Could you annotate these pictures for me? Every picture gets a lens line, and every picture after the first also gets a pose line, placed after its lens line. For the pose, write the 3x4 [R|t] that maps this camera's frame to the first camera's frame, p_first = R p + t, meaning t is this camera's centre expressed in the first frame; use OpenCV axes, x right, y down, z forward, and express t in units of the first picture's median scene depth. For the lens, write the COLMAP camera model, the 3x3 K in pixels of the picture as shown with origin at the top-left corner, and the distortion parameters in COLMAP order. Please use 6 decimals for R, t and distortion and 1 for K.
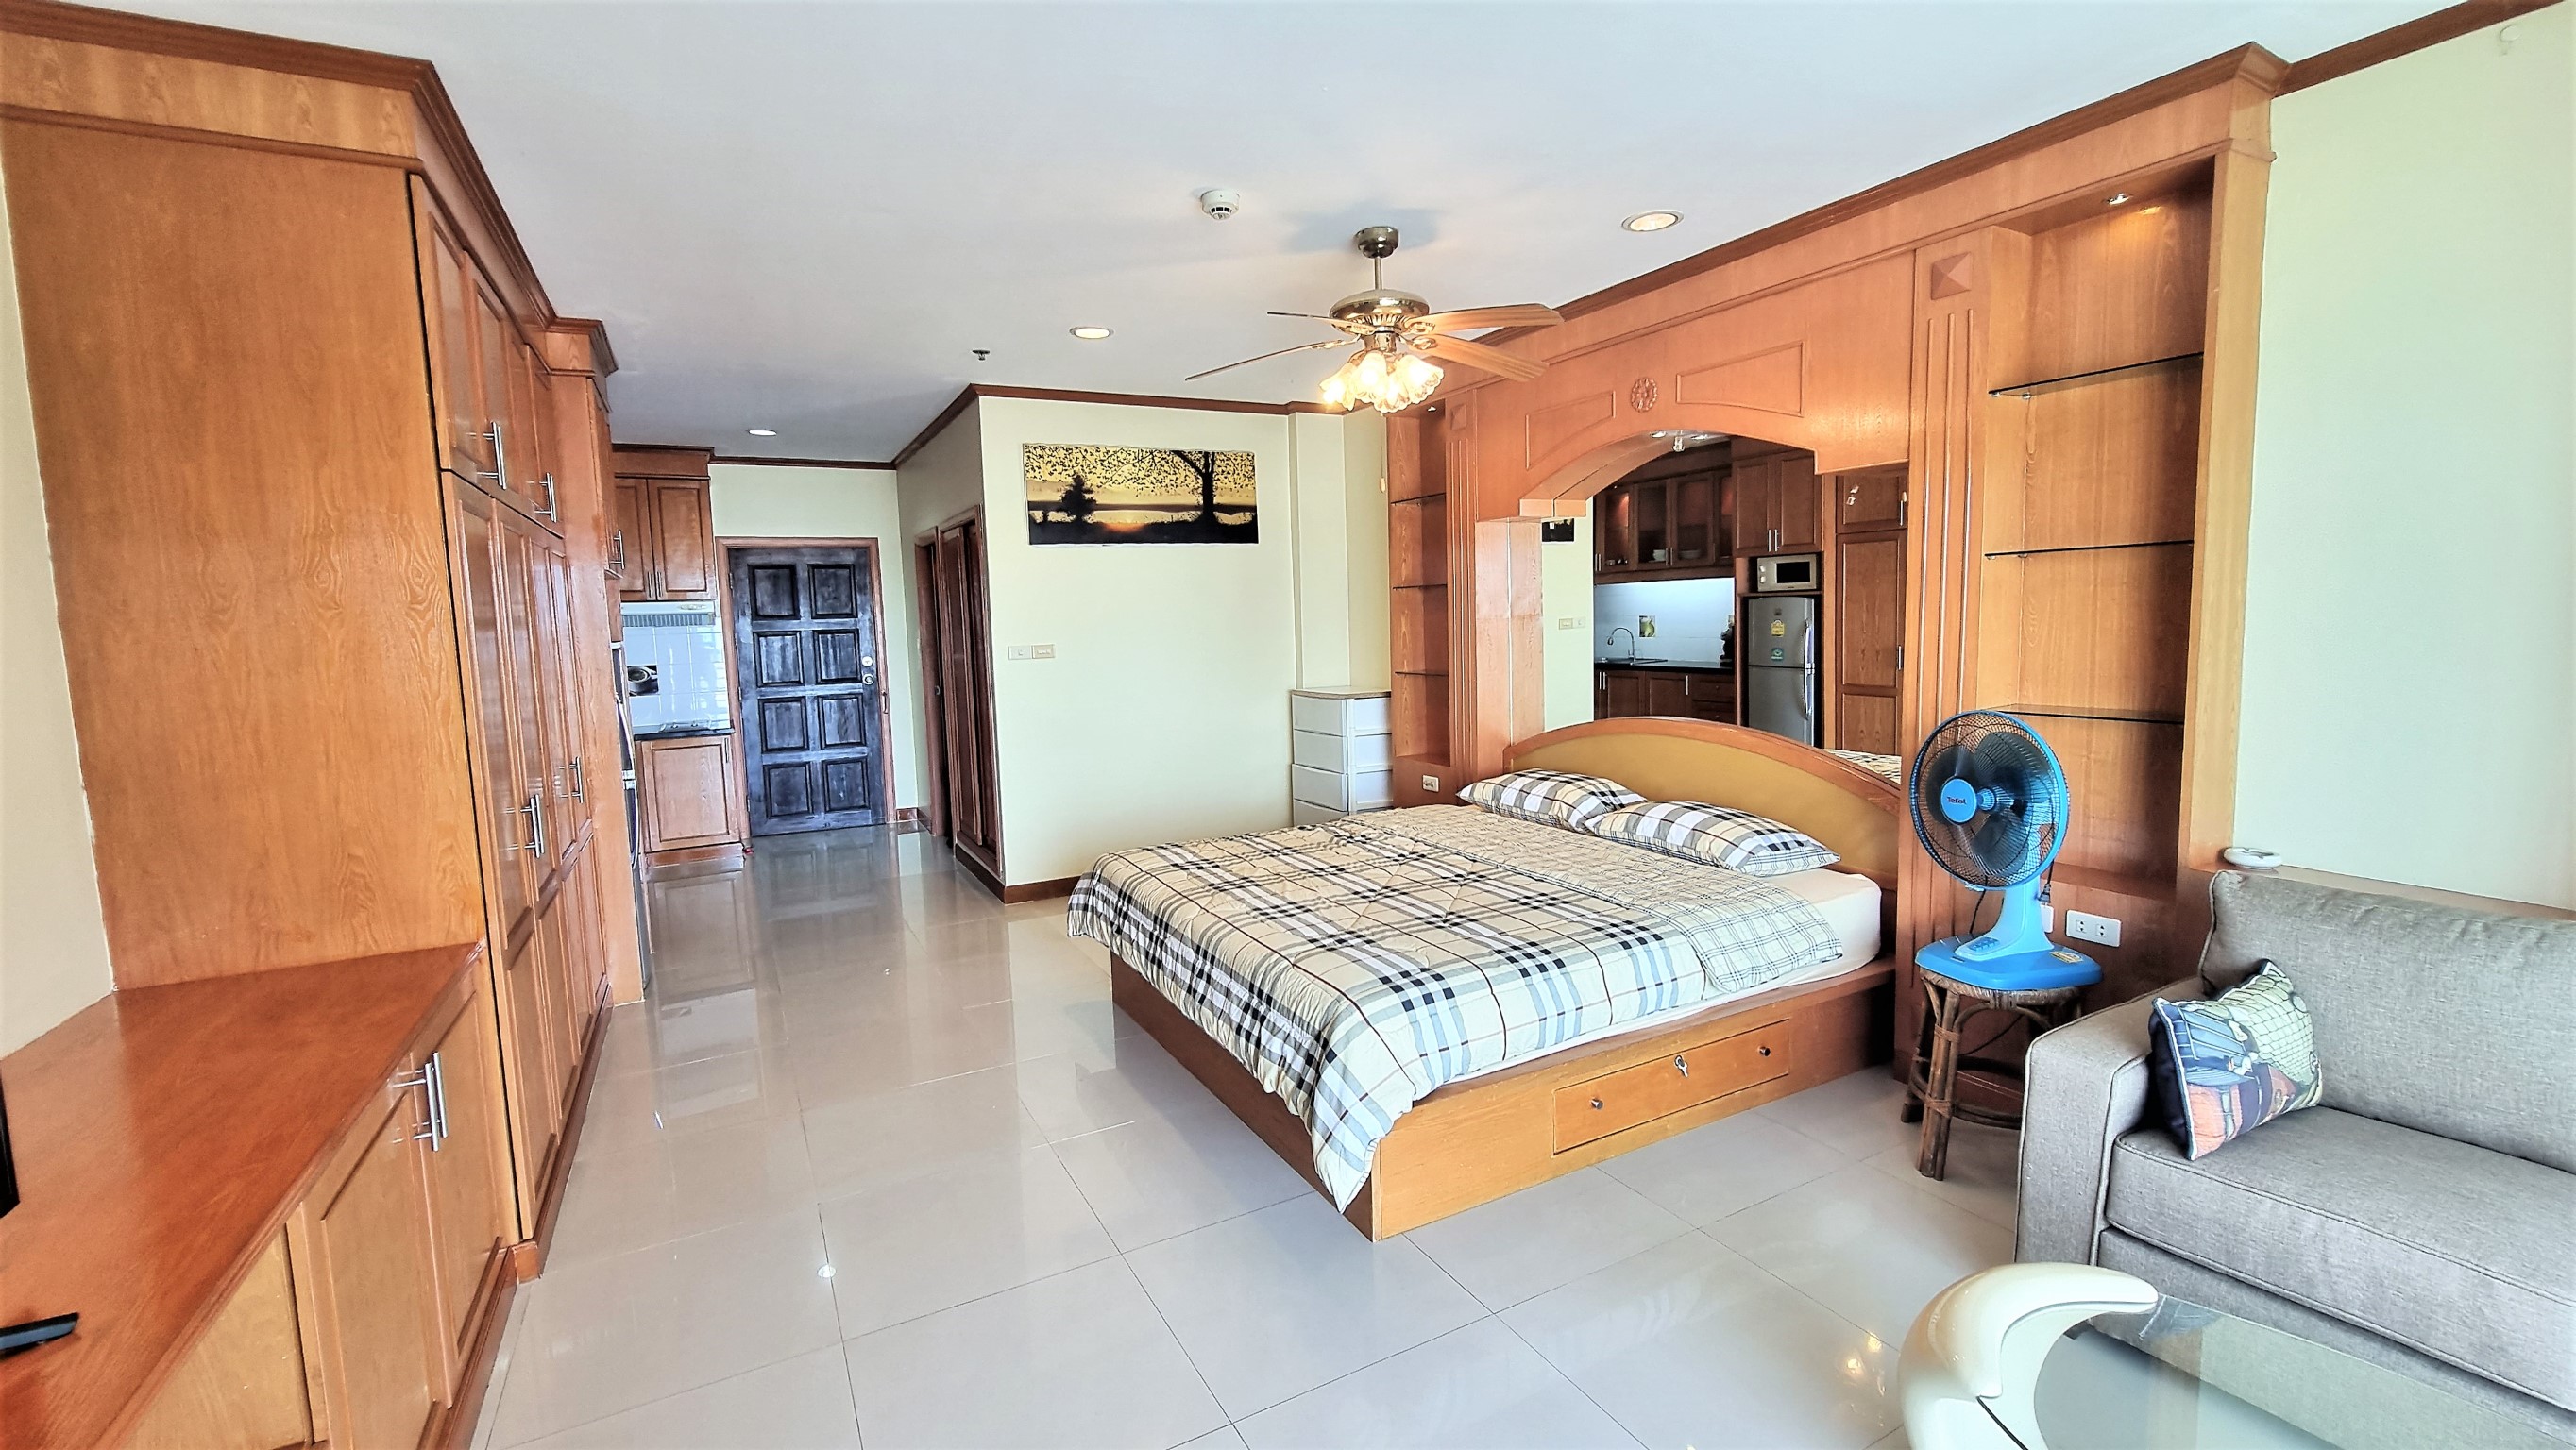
lens RADIAL K [[1066.2, 0, 1283.7], [0, 1066.2, 714.5], [0, 0, 1]] dist [-0.002223, 0.000483]
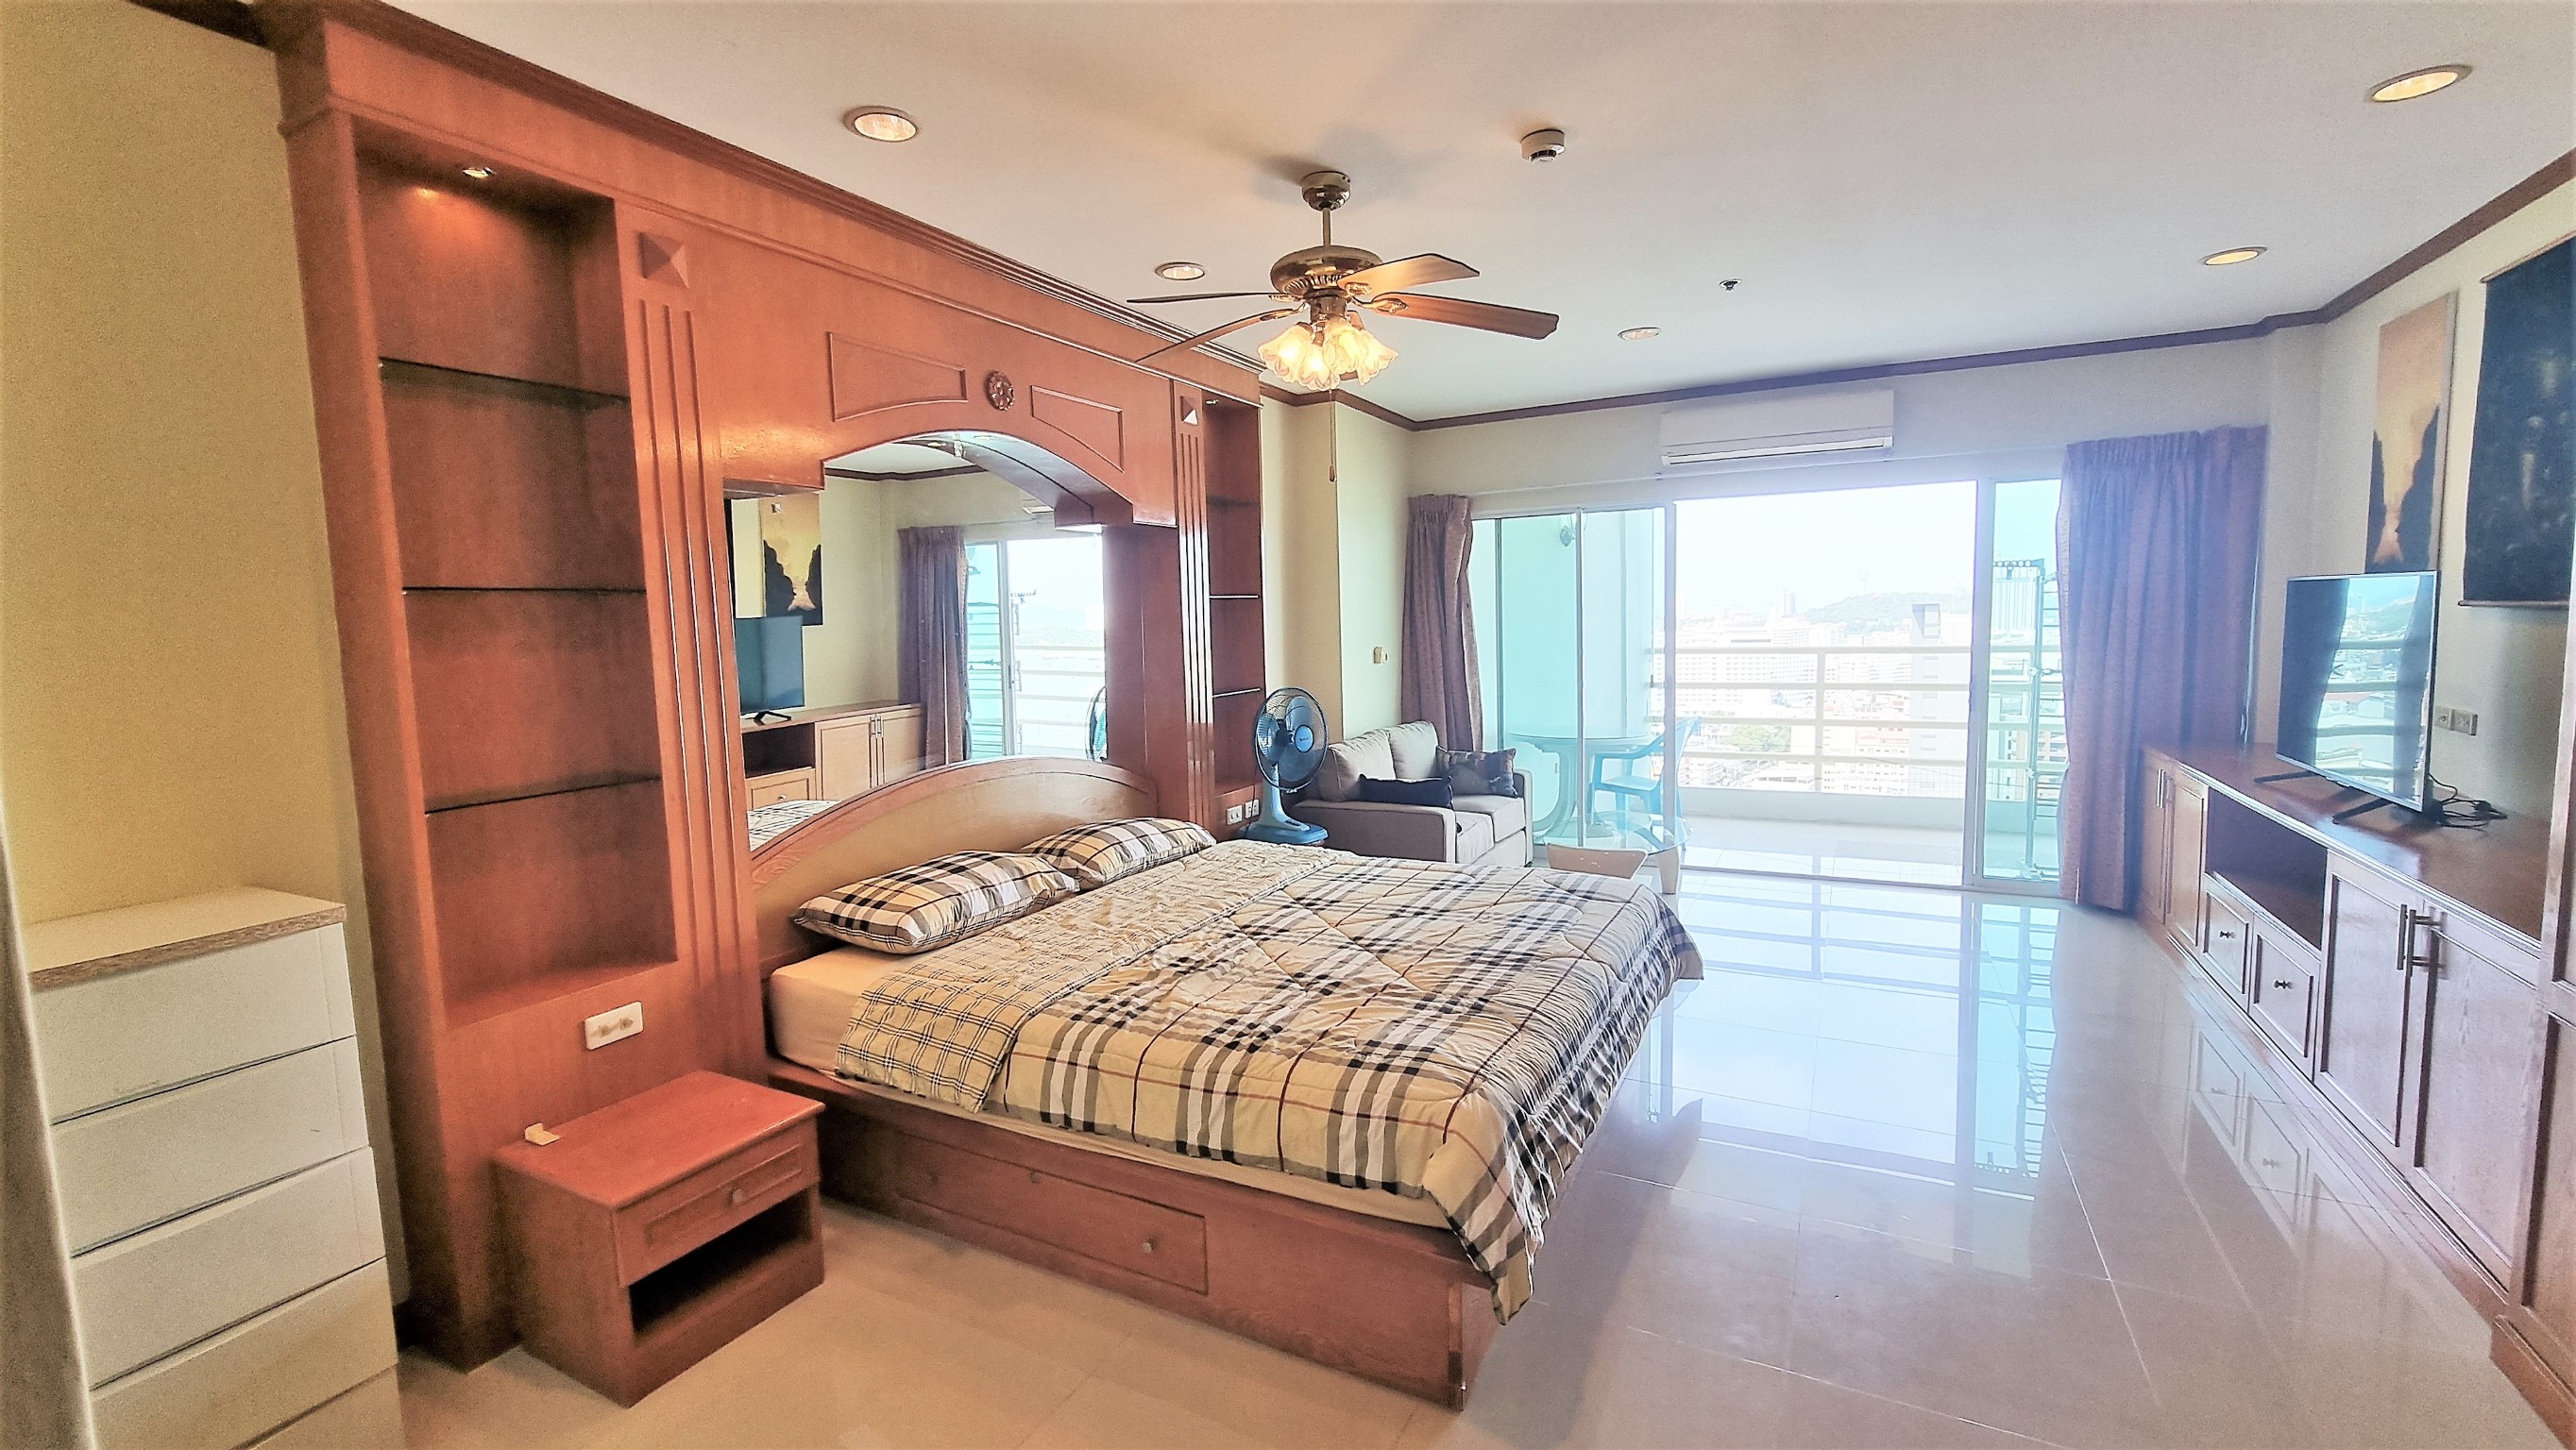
lens RADIAL K [[1075.7, 0, 1277.3], [0, 1075.7, 715.1], [0, 0, 1]] dist [-0.002697, -0.000444]
pose [[-0.555268, -0.030368, 0.831117, -0.666111], [0.122819, 0.985382, 0.118059, -0.142379], [-0.822553, 0.167631, -0.543421, 1.684525]]
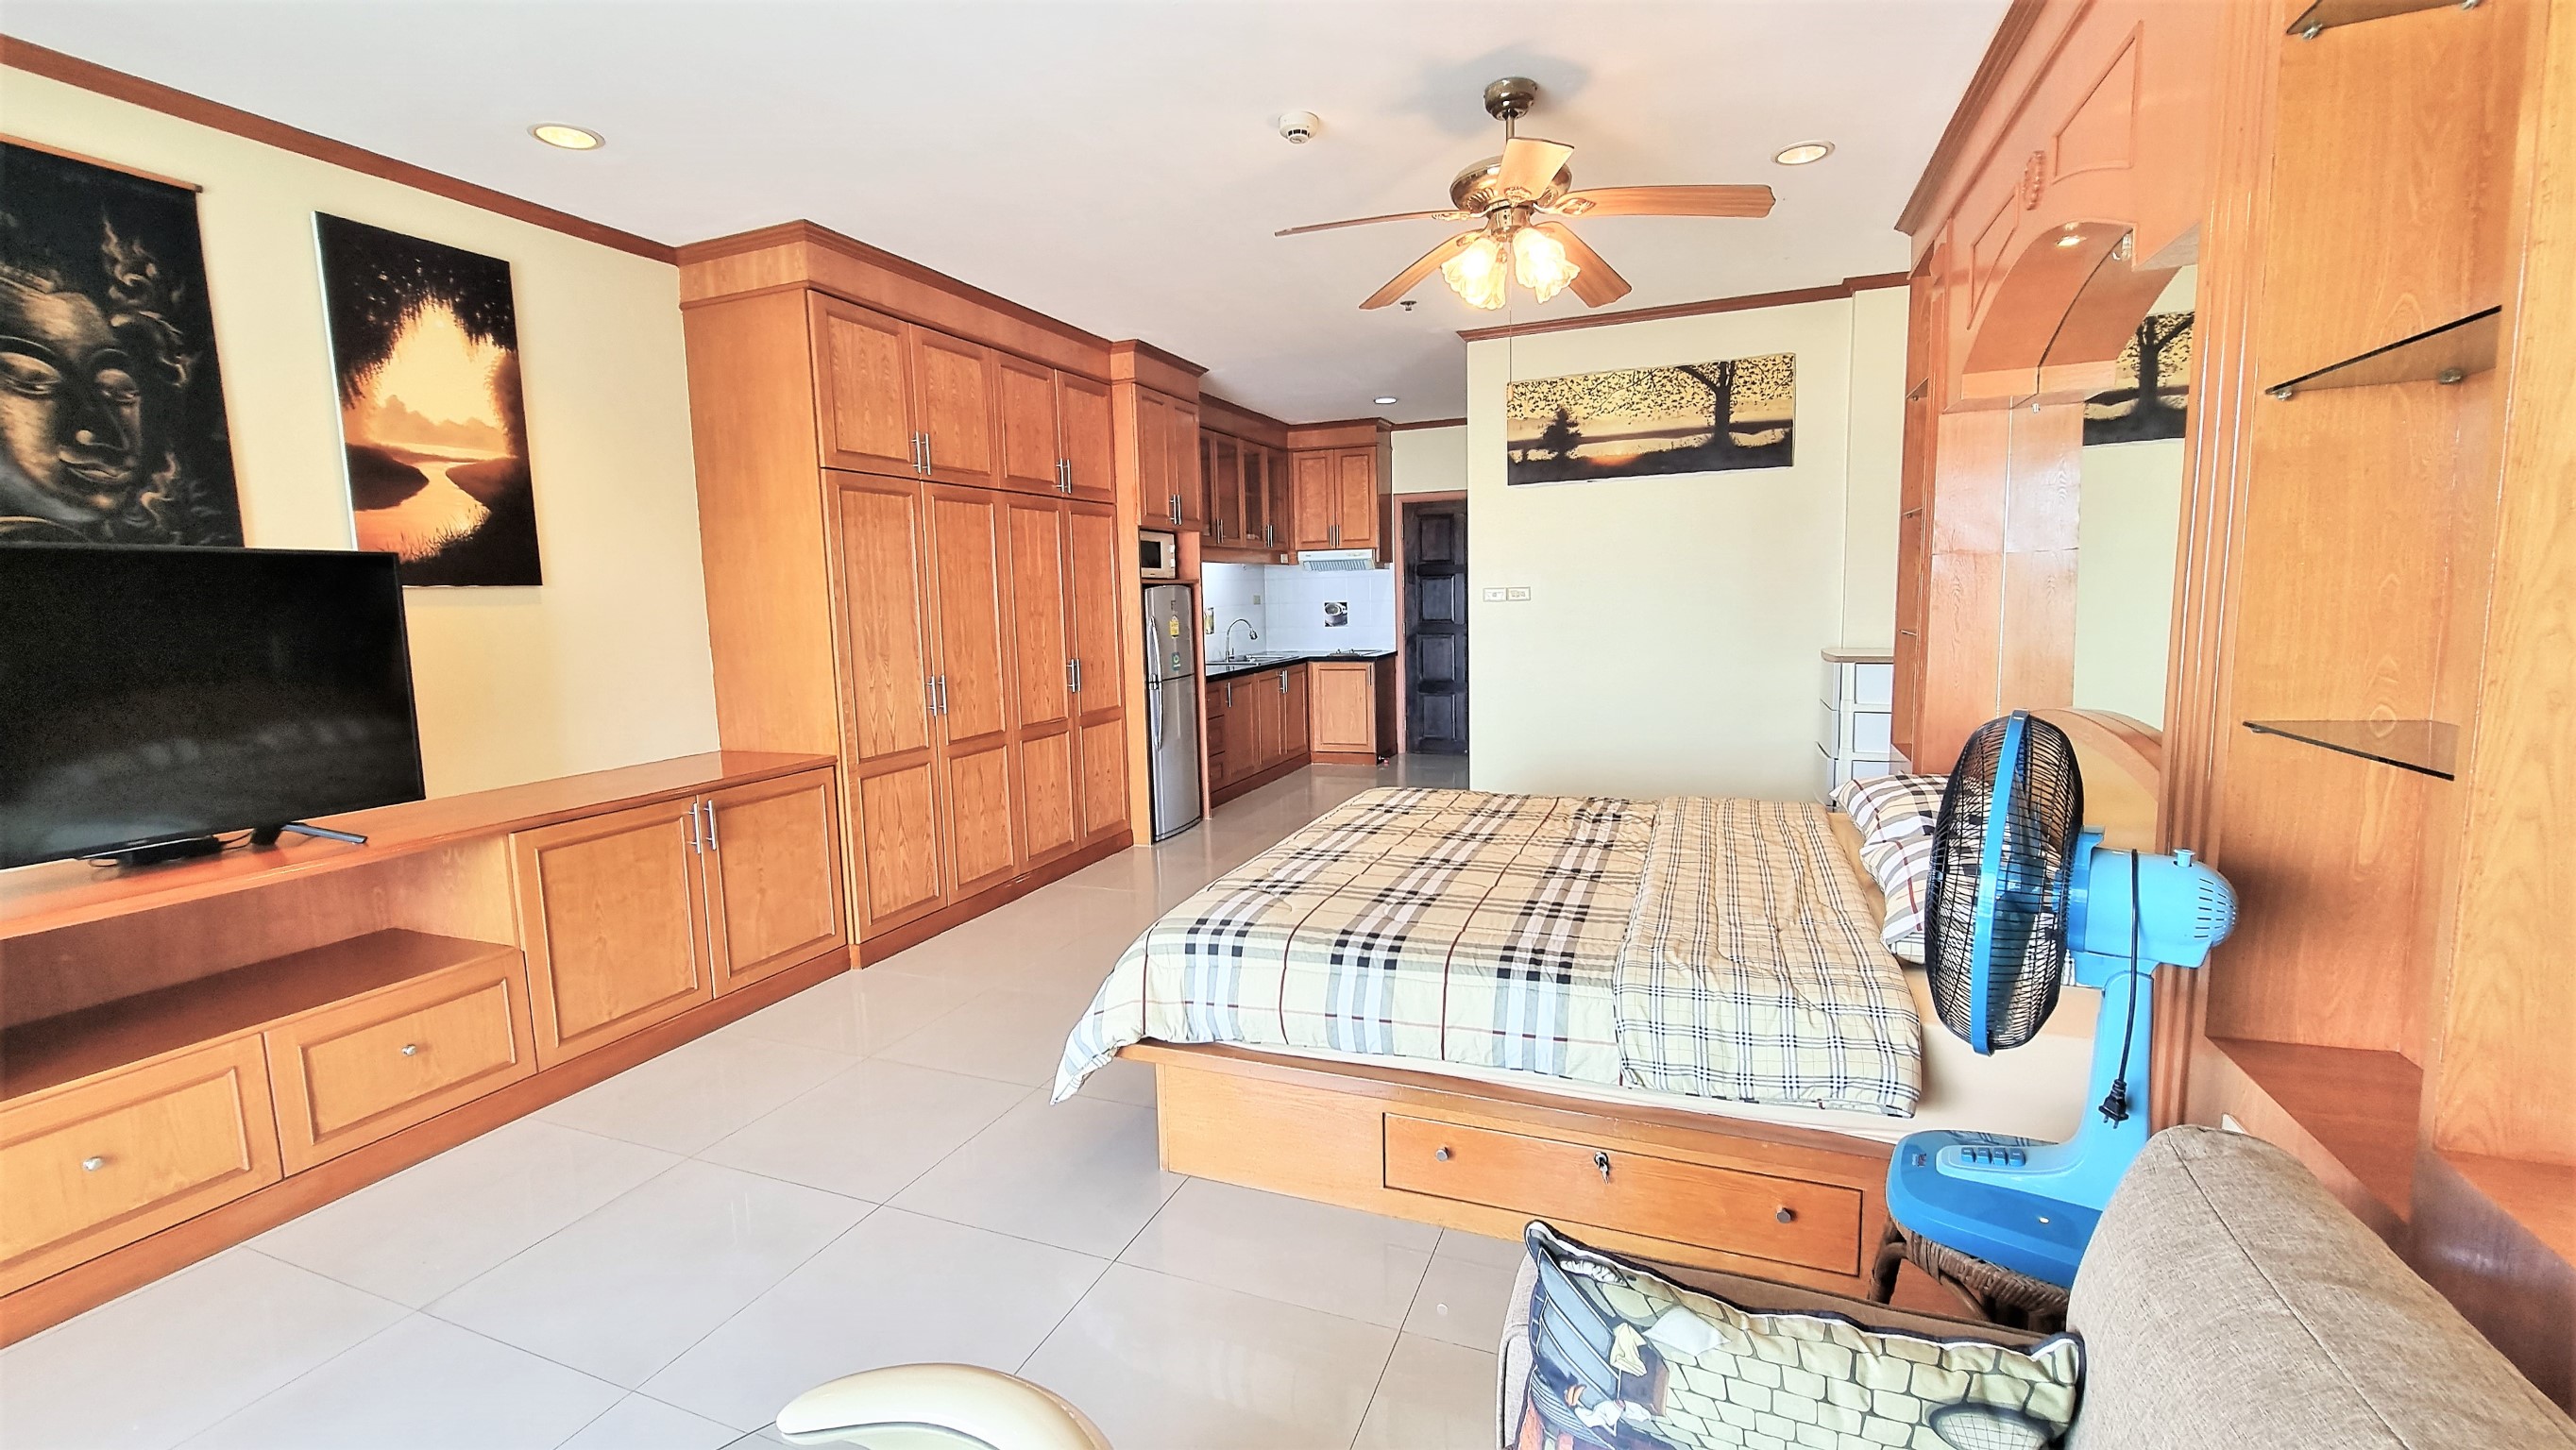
lens RADIAL K [[1066.2, 0, 1283.7], [0, 1066.2, 714.5], [0, 0, 1]] dist [-0.002223, 0.000483]
pose [[0.646387, 0.100606, -0.756348, 0.701844], [-0.065752, 0.994926, 0.076148, -0.015506], [0.760172, 0.000511, 0.649722, 0.341920]]
